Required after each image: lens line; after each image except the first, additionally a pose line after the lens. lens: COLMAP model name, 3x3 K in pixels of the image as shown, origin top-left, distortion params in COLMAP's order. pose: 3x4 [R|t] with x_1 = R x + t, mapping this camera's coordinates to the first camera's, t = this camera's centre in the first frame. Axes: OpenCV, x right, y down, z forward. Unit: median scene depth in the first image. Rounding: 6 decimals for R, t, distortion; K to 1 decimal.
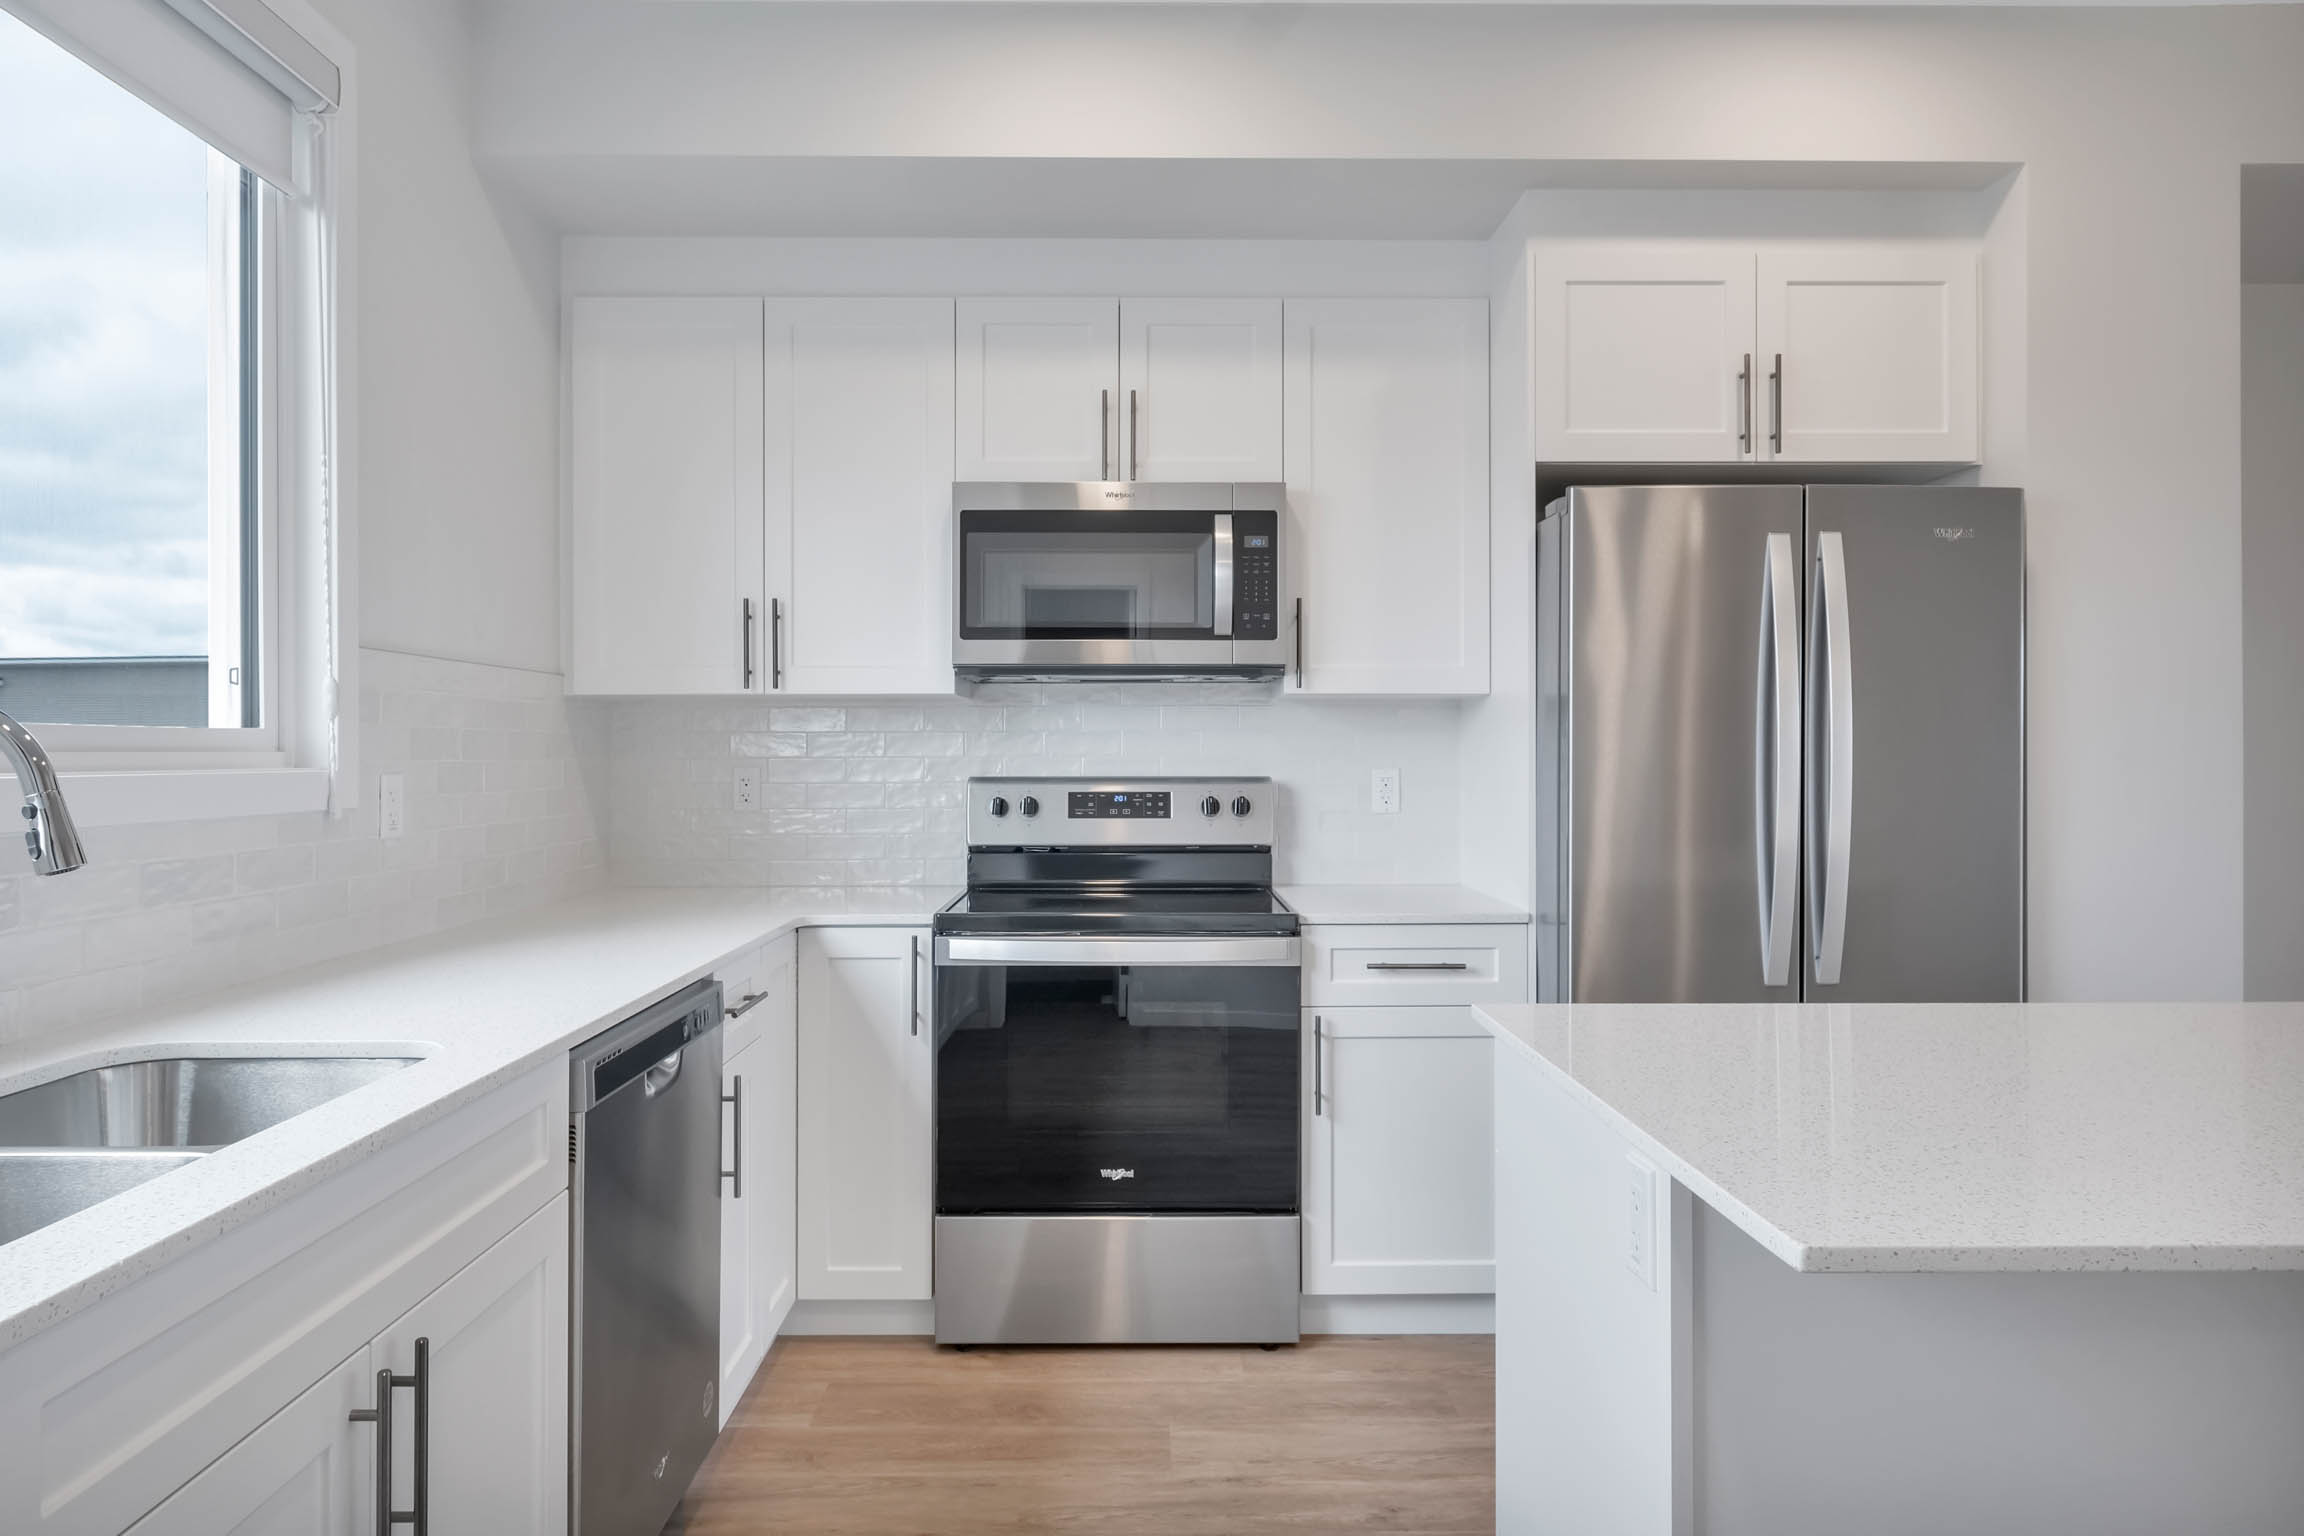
lens RADIAL K [[1408.4, 0, 1149.8], [0, 1408.4, 749.5], [0, 0, 1]] dist [-0.002190, -0.000098]
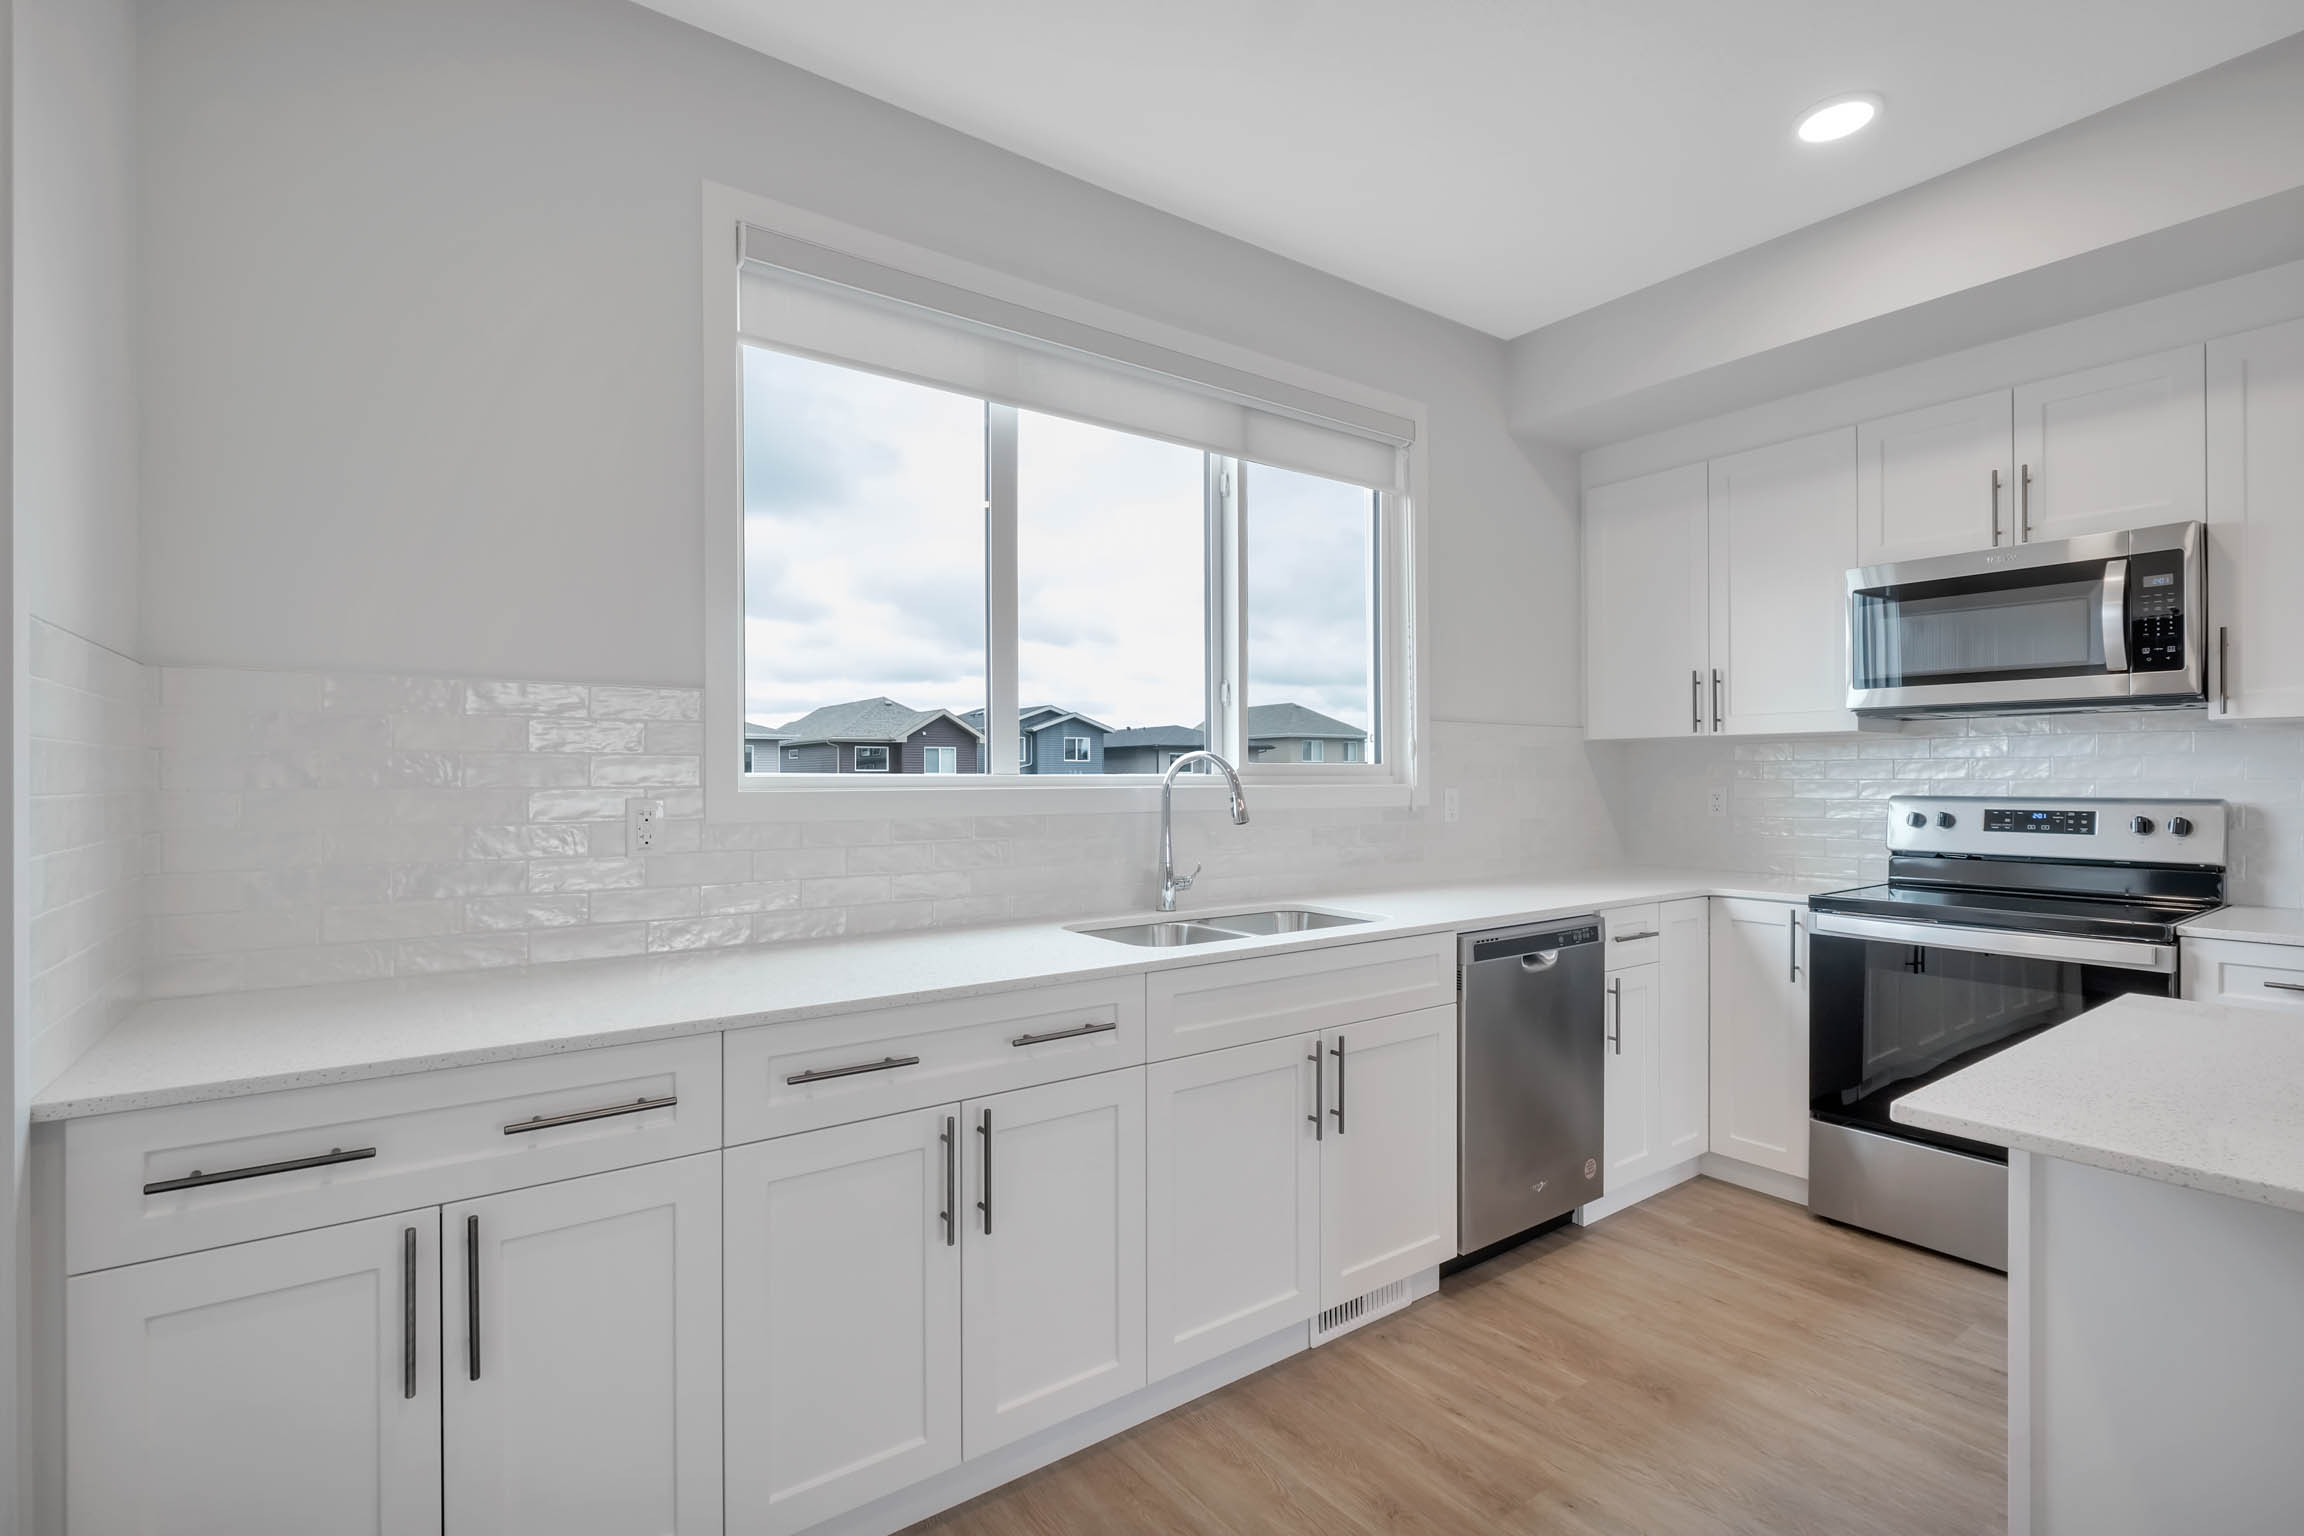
lens RADIAL K [[1060.7, 0, 1153.6], [0, 1060.7, 775.8], [0, 0, 1]] dist [-0.003989, -0.000684]
pose [[0.577365, -0.000803, -0.816485, 0.291575], [0.002743, 0.999996, 0.000956, -0.000749], [0.816481, -0.002792, 0.577365, -0.095607]]
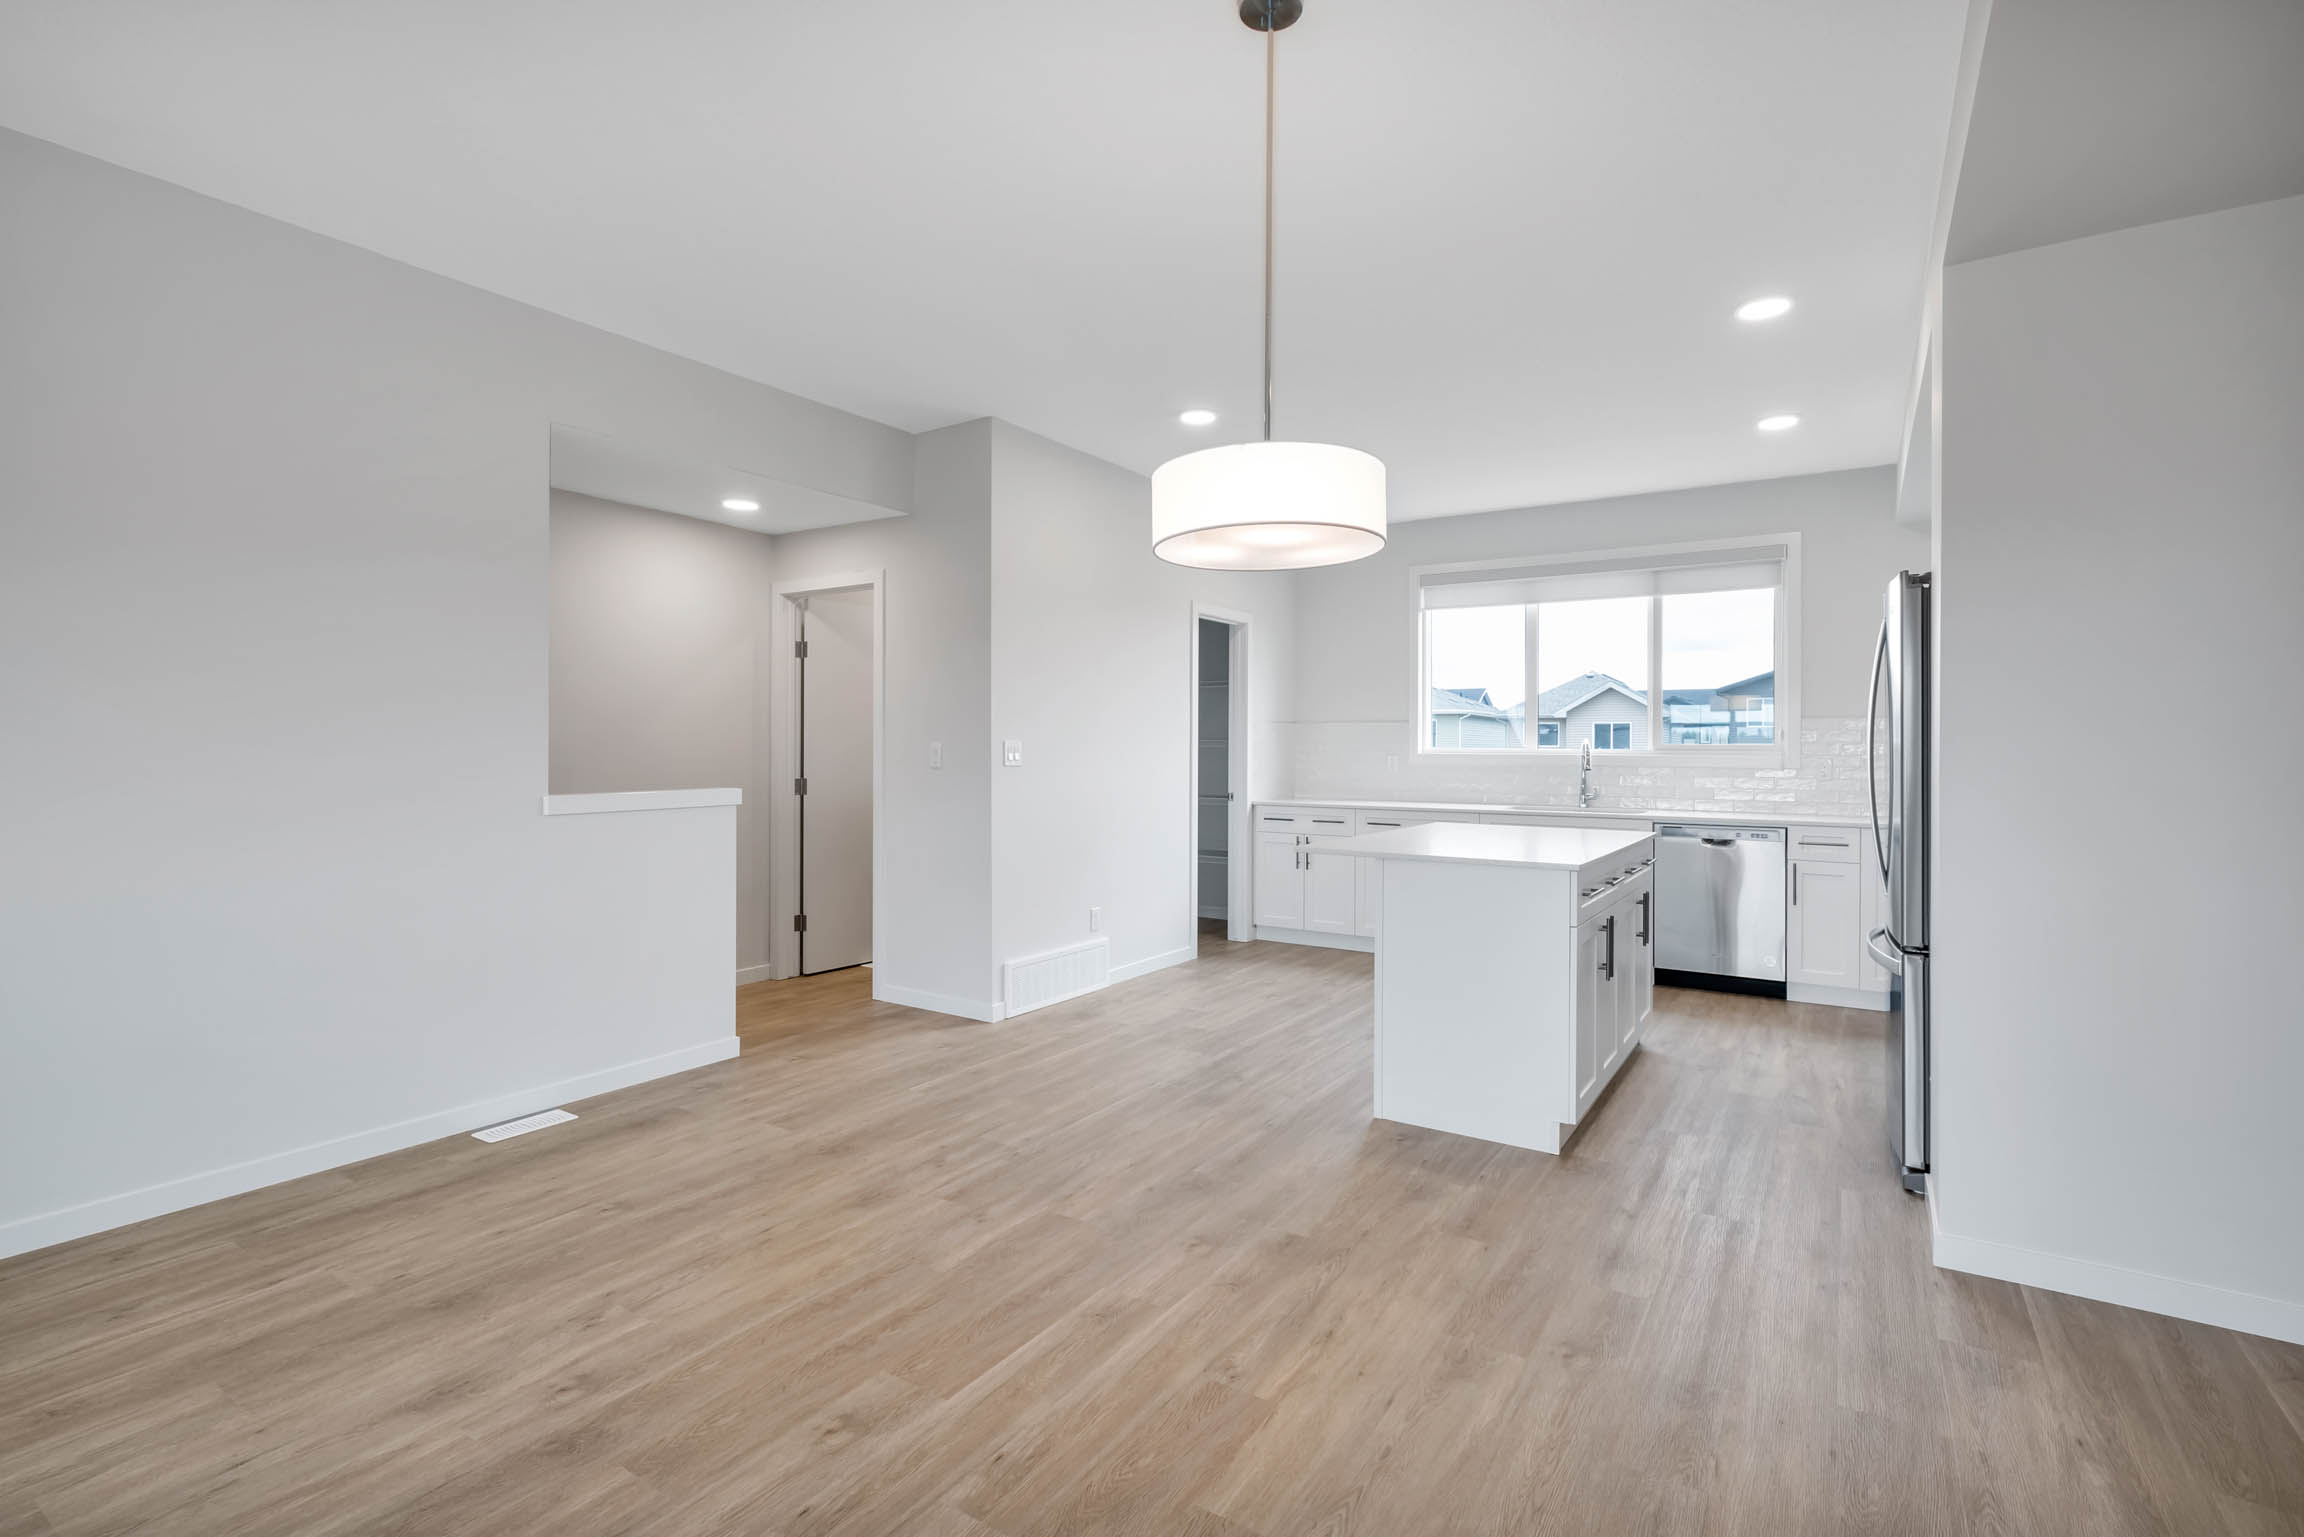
lens RADIAL K [[1067.6, 0, 1149.2], [0, 1067.6, 748.5], [0, 0, 1]] dist [-0.001082, -0.000448]
pose [[-0.559023, -0.000800, -0.829152, 1.719384], [-0.003714, 0.999992, 0.001539, -0.002188], [0.829144, 0.003939, -0.559021, 0.849522]]
